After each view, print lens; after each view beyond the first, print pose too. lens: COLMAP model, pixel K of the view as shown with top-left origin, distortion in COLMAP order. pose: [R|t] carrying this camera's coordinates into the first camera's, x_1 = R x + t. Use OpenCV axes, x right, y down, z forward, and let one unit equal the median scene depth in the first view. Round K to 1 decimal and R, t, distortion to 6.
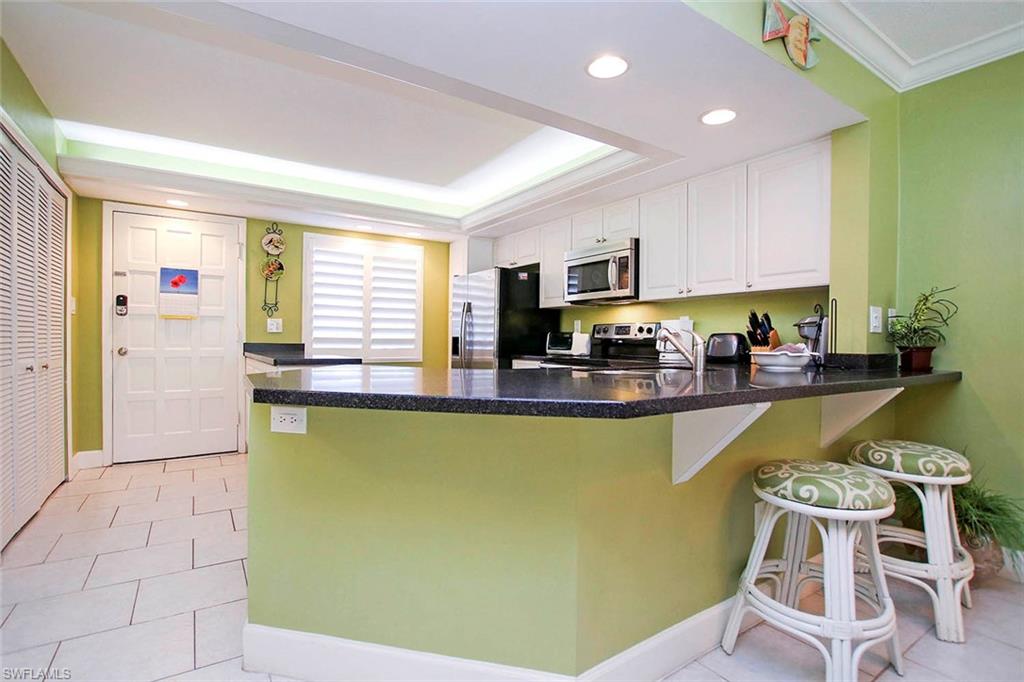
lens RADIAL K [[480.7, 0, 512.0], [0, 480.7, 341.0], [0, 0, 1]] dist [0.001098, 0.000014]
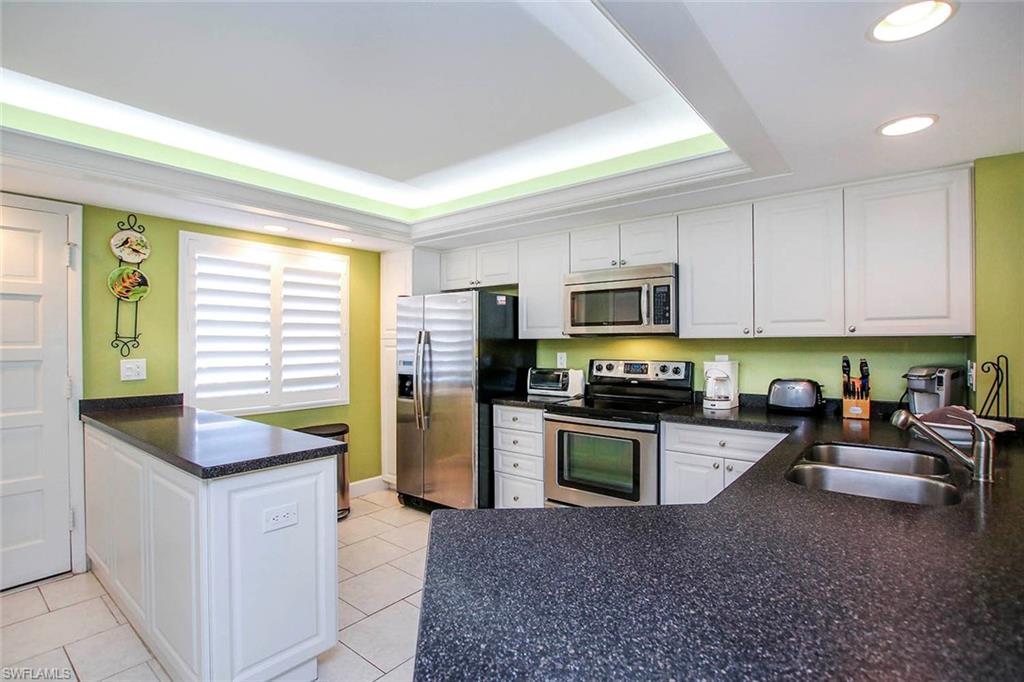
lens RADIAL K [[470.6, 0, 507.6], [0, 470.6, 344.2], [0, 0, 1]] dist [-0.000829, -0.000454]
pose [[0.953532, -0.017982, 0.300756, -0.204886], [0.018075, 0.999834, 0.002474, -0.061972], [-0.300750, 0.003077, 0.953698, 0.237164]]
